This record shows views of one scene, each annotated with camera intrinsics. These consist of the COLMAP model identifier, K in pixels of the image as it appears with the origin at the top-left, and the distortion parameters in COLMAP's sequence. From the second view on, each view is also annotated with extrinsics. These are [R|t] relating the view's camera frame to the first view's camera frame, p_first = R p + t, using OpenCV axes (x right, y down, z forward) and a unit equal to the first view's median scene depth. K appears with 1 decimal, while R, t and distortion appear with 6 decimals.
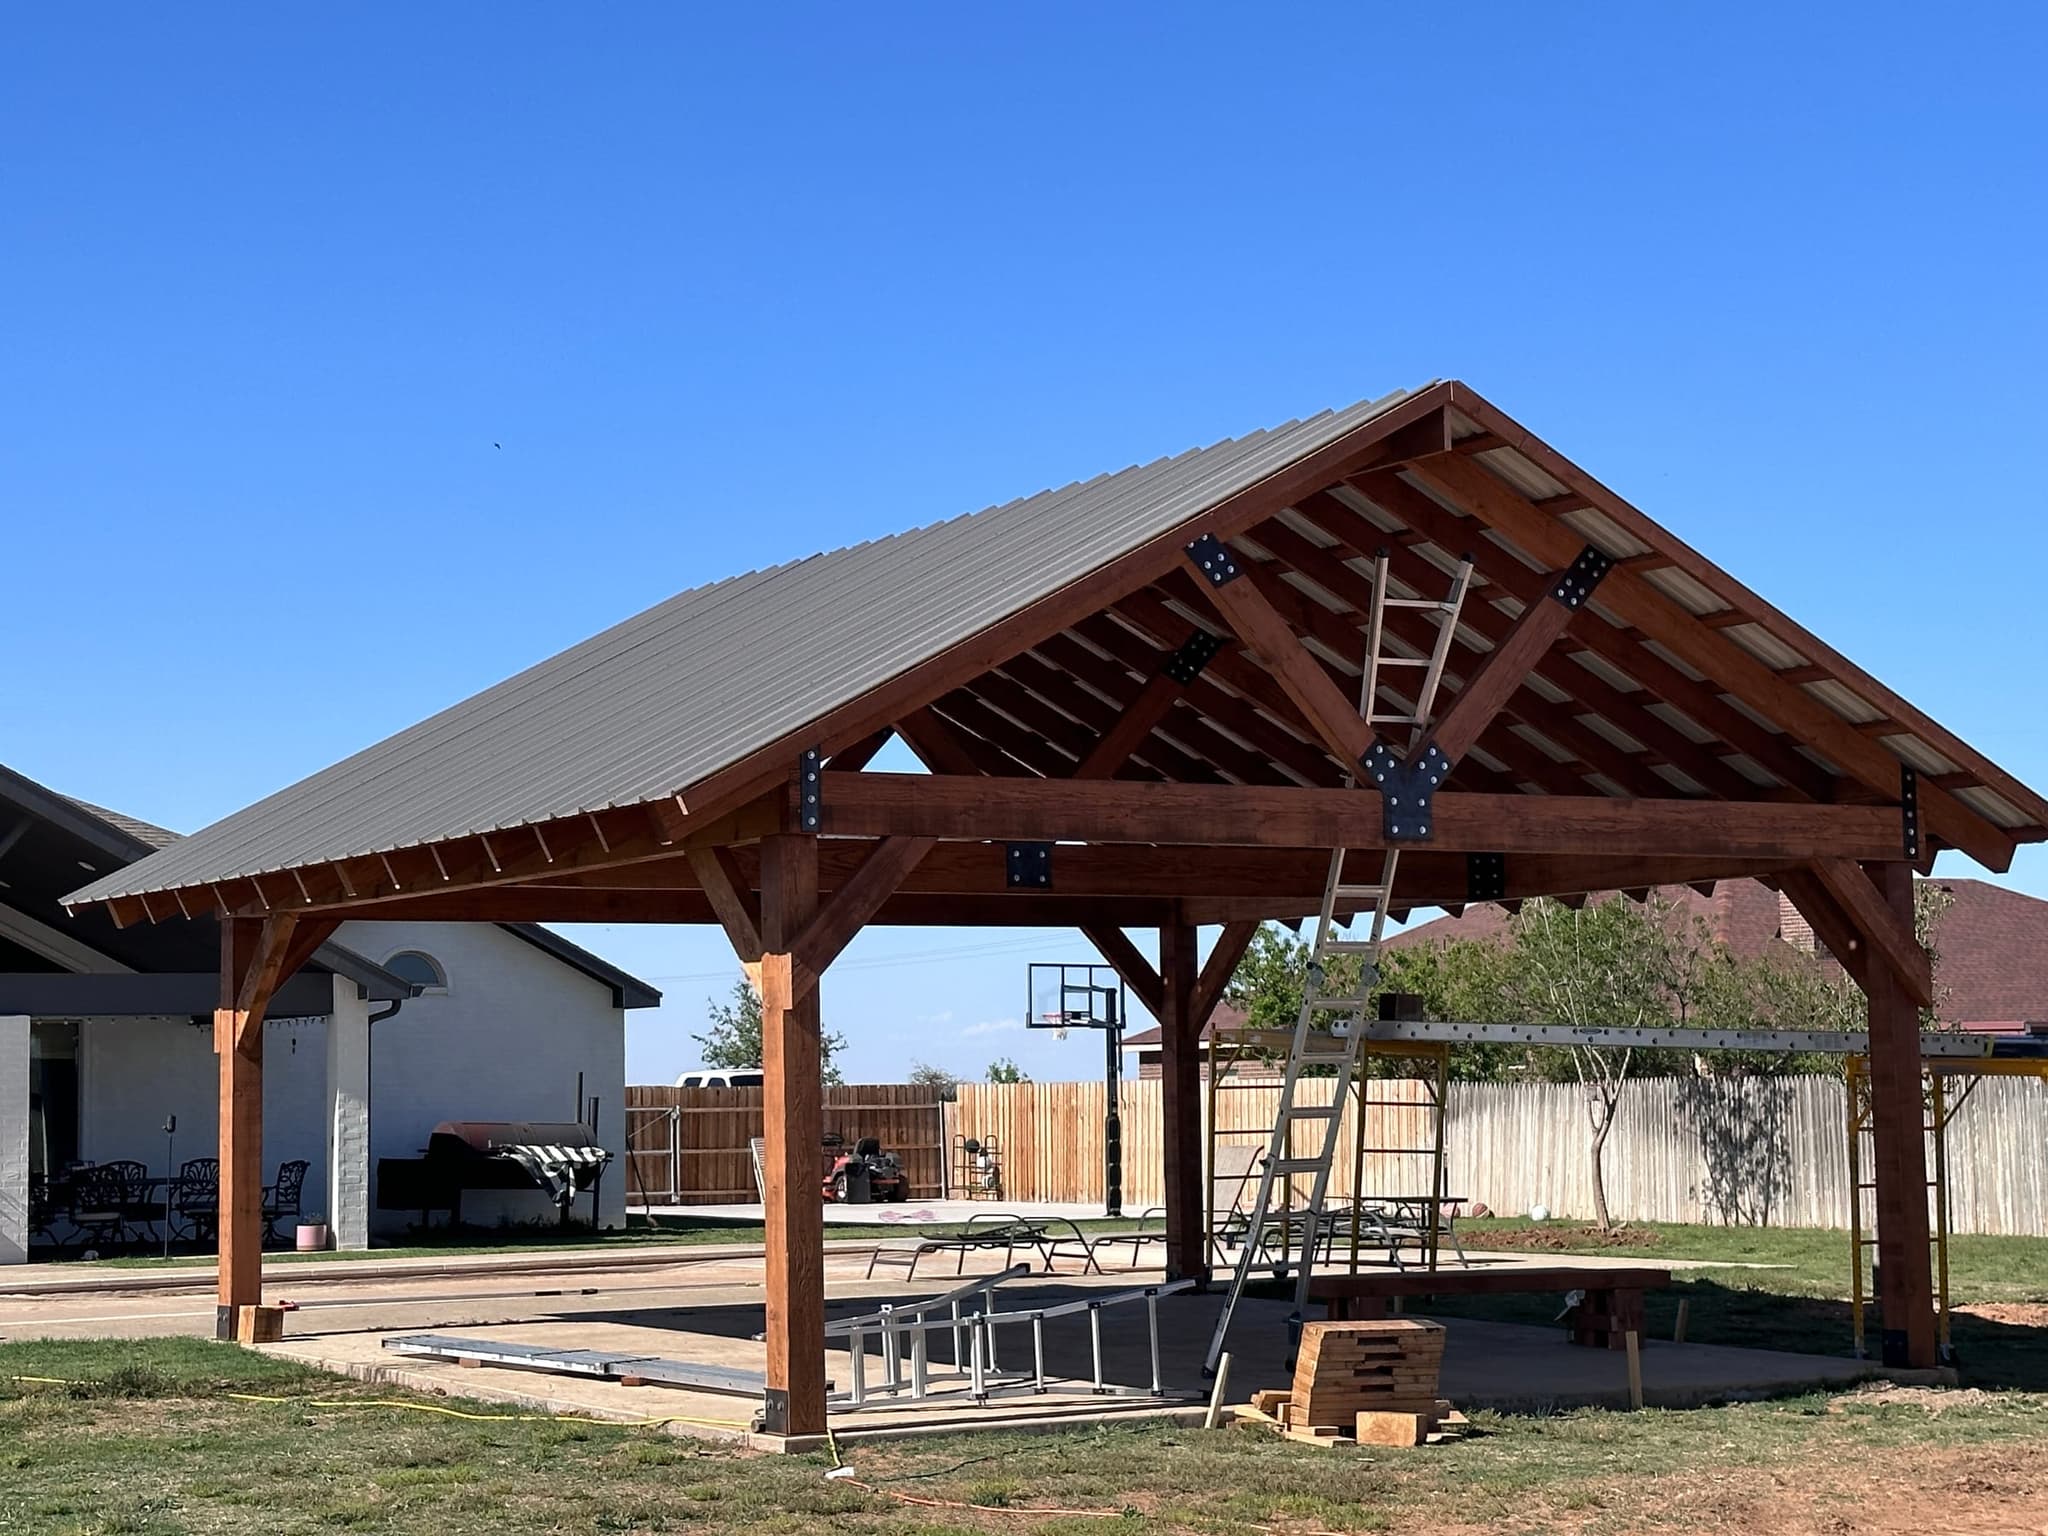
lens RADIAL K [[3780.0, 0, 1024.7], [0, 3780.0, 622.1], [0, 0, 1]] dist [0.053194, 0.183561]
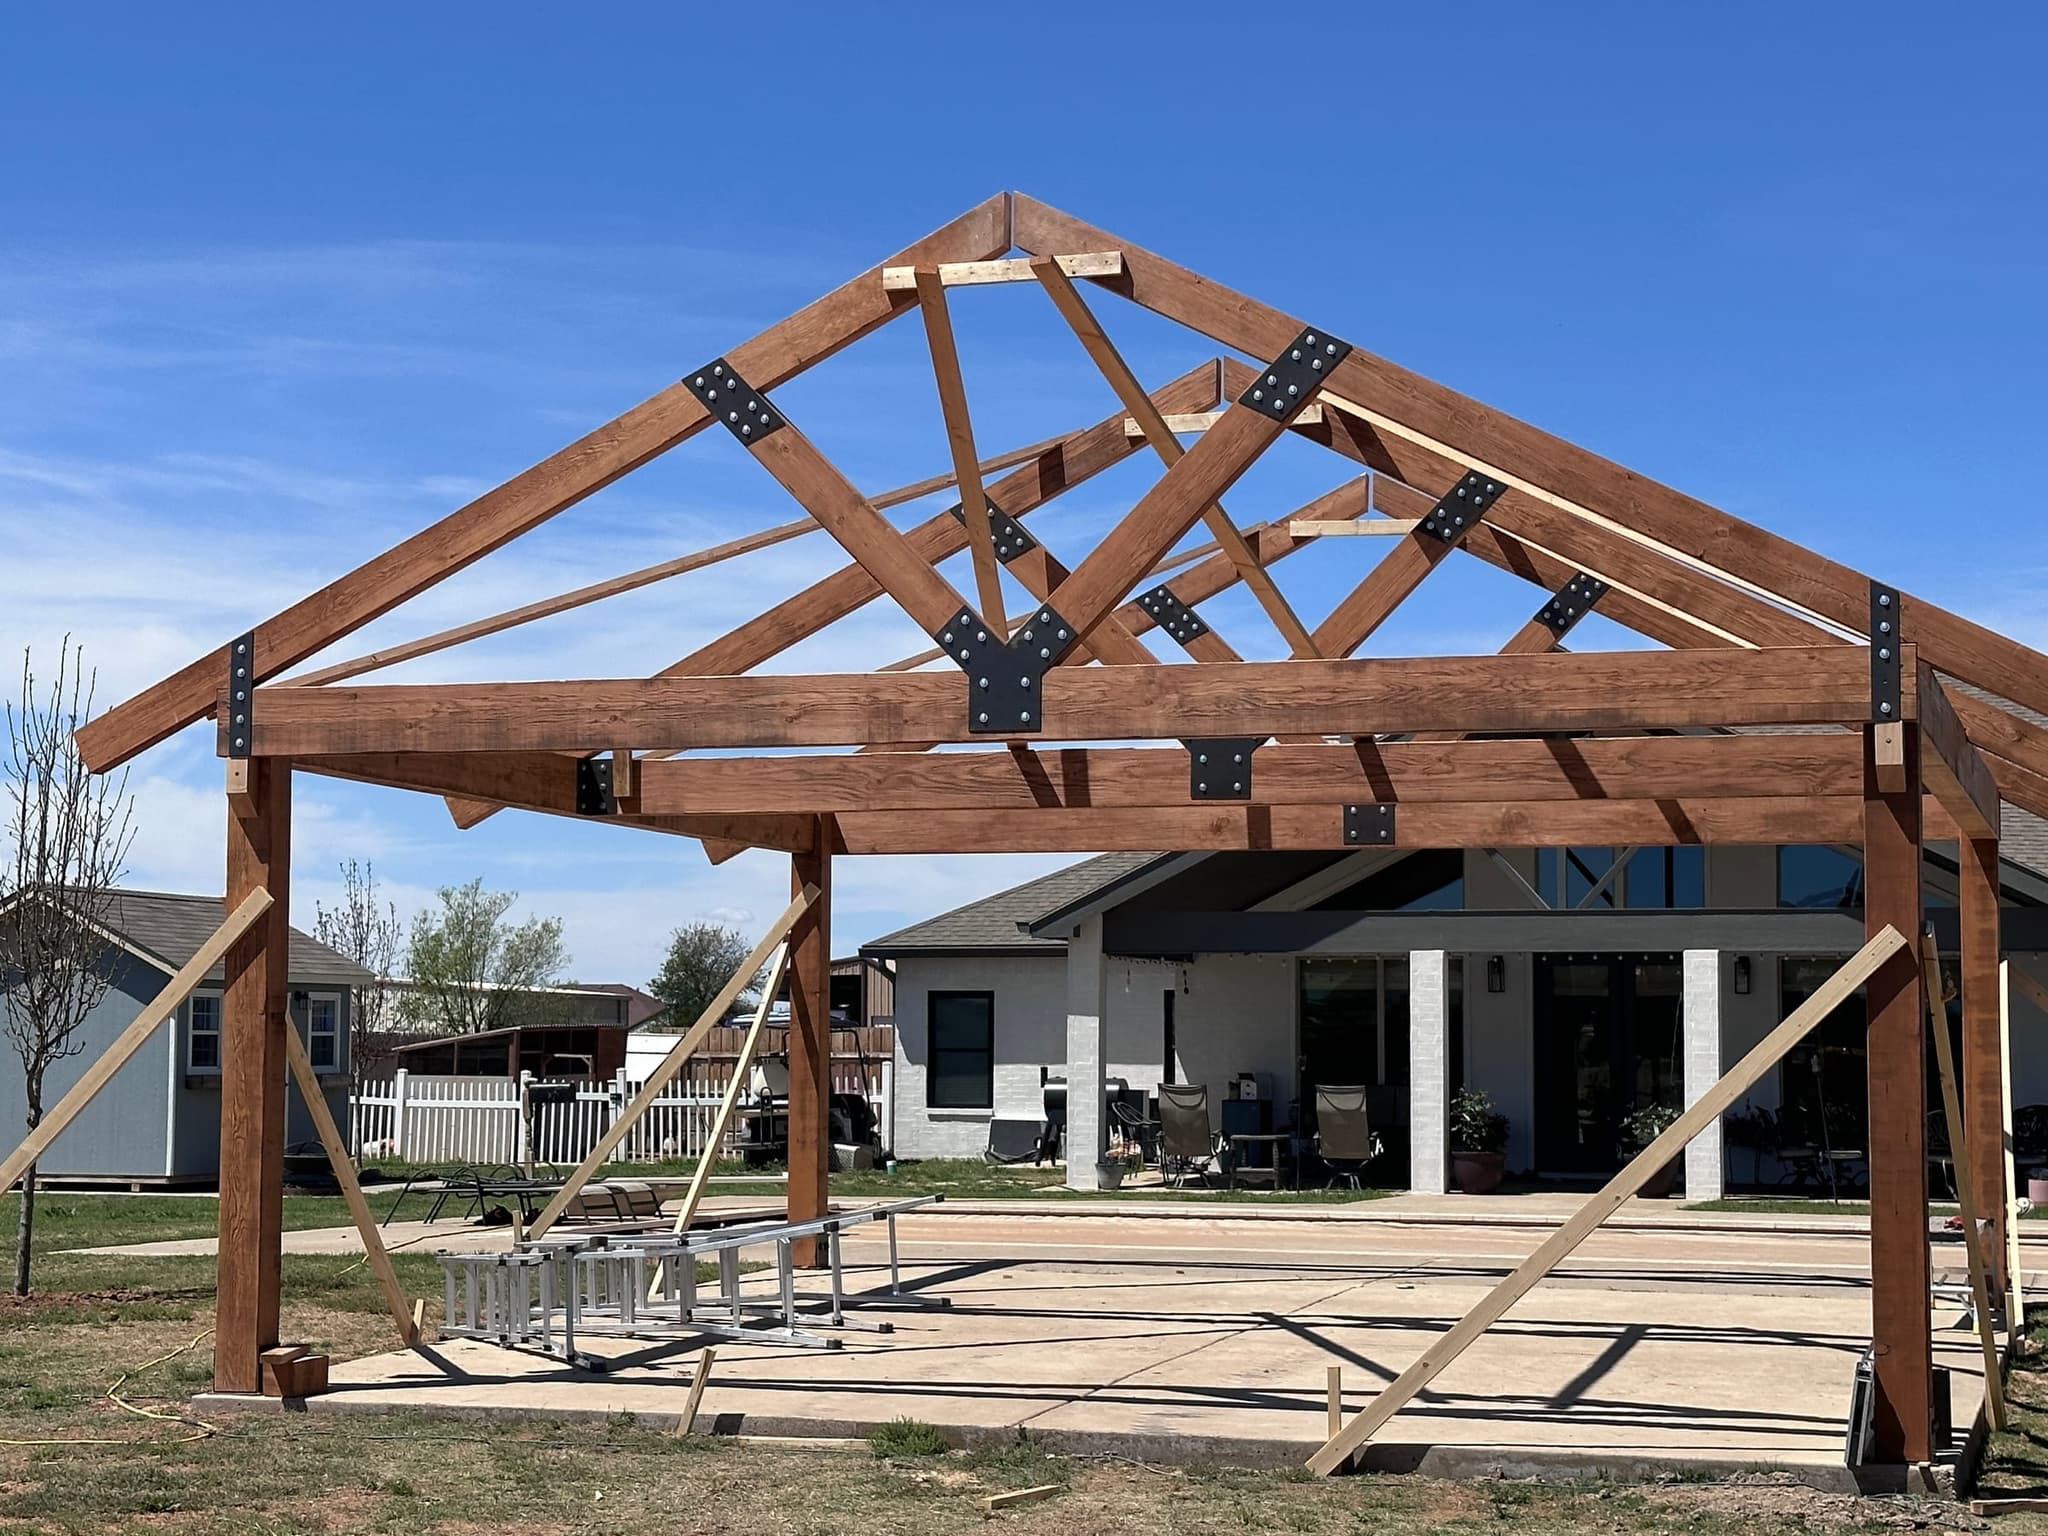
lens RADIAL K [[3595.3, 0, 1024.0], [0, 3595.3, 768.0], [0, 0, 1]] dist [0.151287, 0.106555]
pose [[0.667569, -0.035449, -0.743704, 0.618871], [0.076916, 0.996805, 0.021529, 0.045711], [0.740564, -0.071575, 0.668163, 0.456950]]
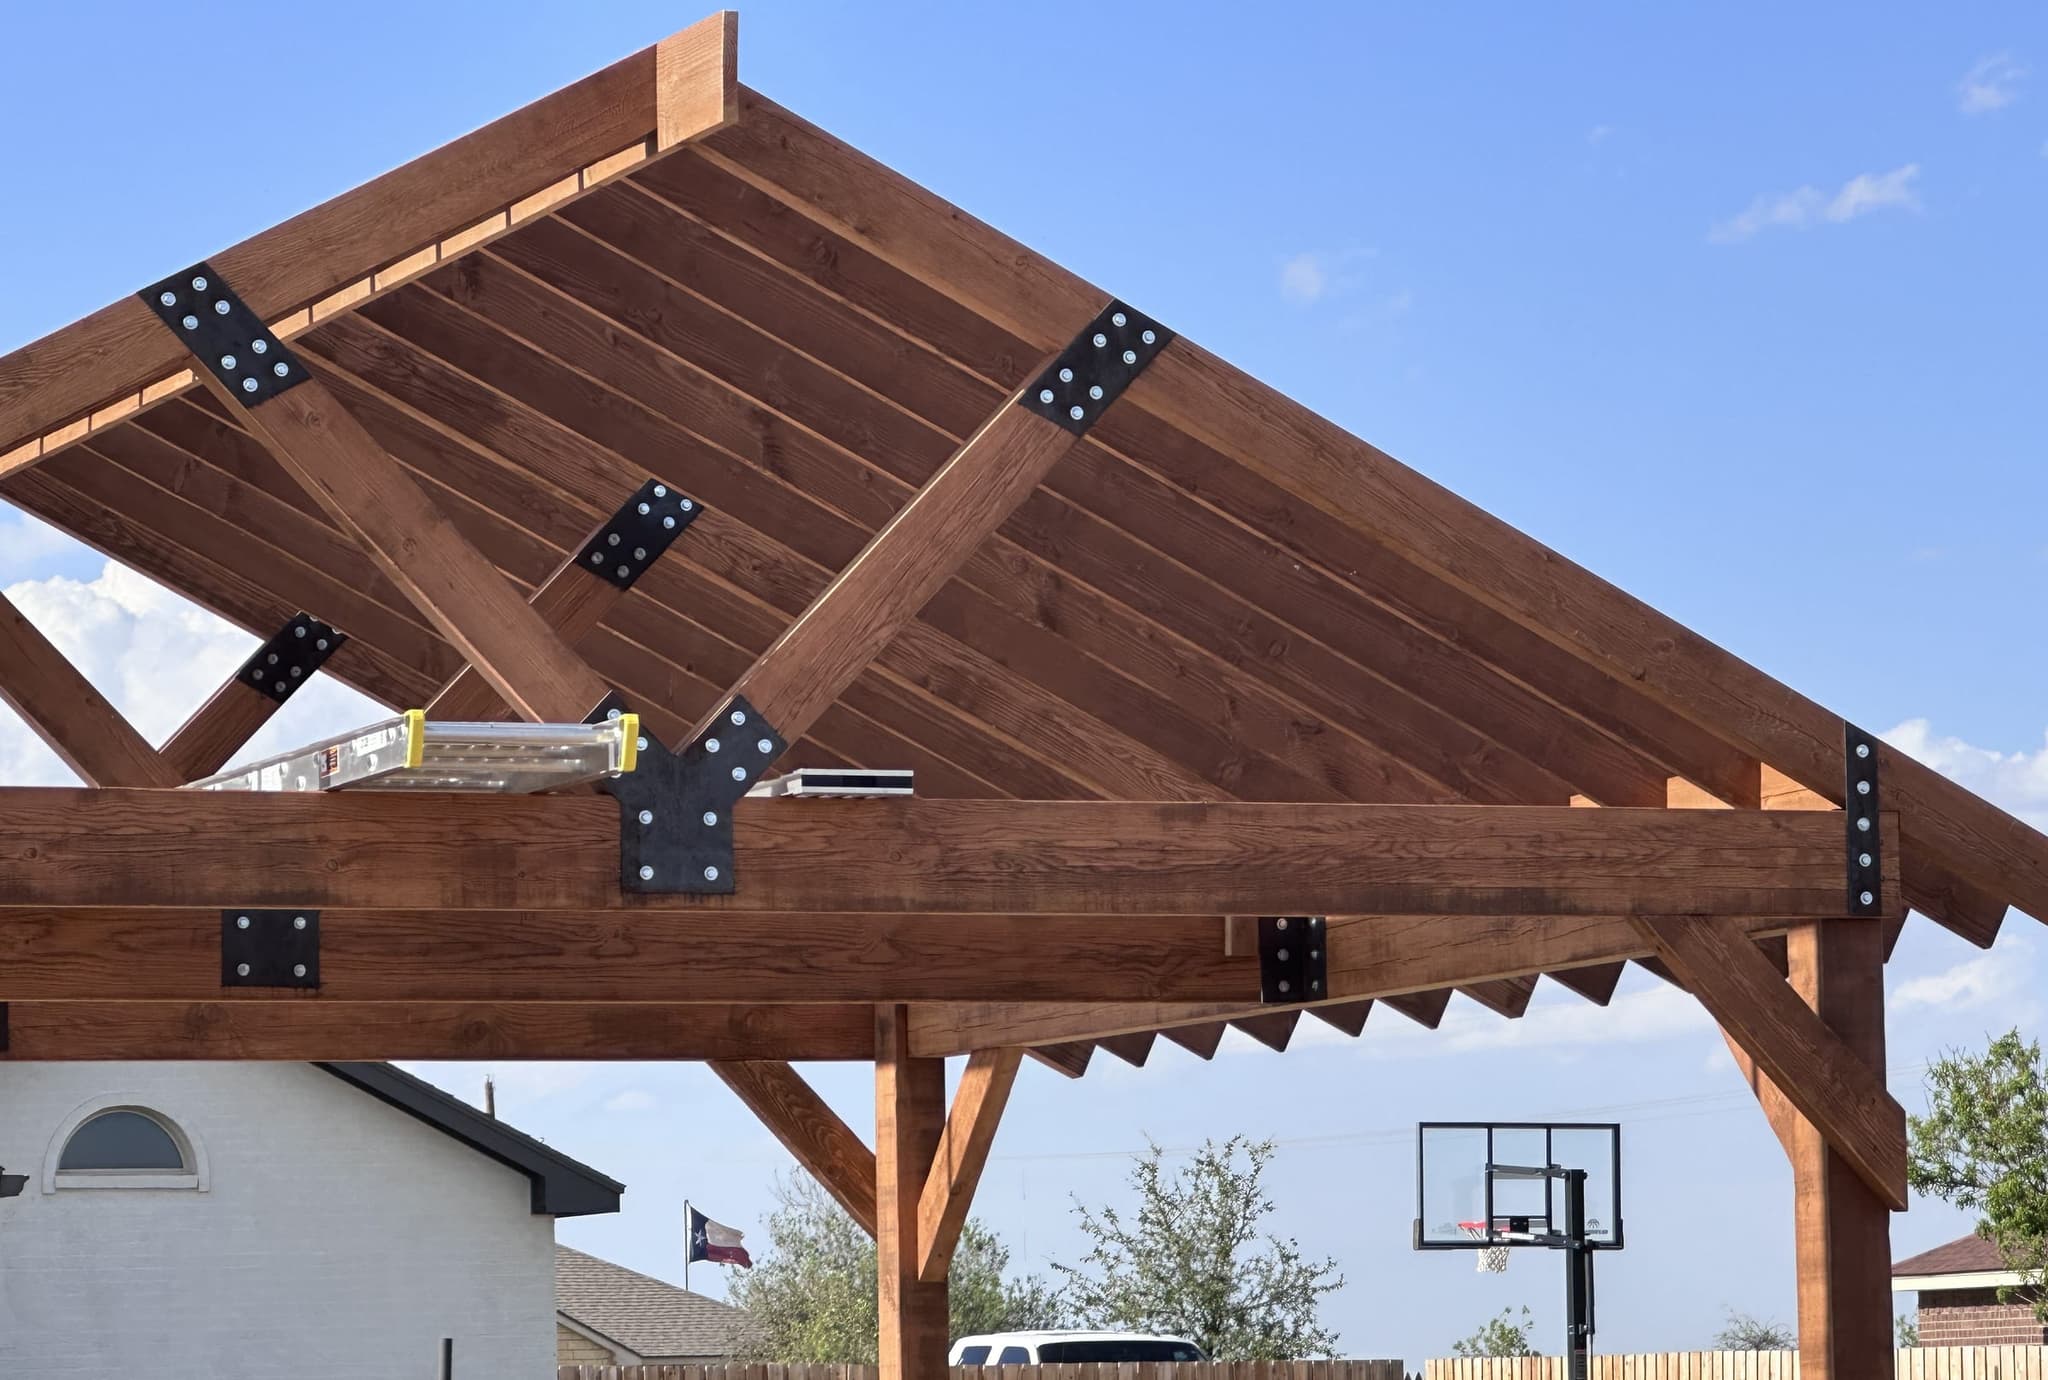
lens RADIAL K [[7558.0, 0, 1024.0], [0, 7558.0, 690.0], [0, 0, 1]] dist [-0.394151, 3.208081]
pose [[0.987016, -0.016251, -0.159799, 0.285805], [0.021619, 0.999257, 0.031908, -0.000864], [0.159162, -0.034949, 0.986634, 0.009992]]
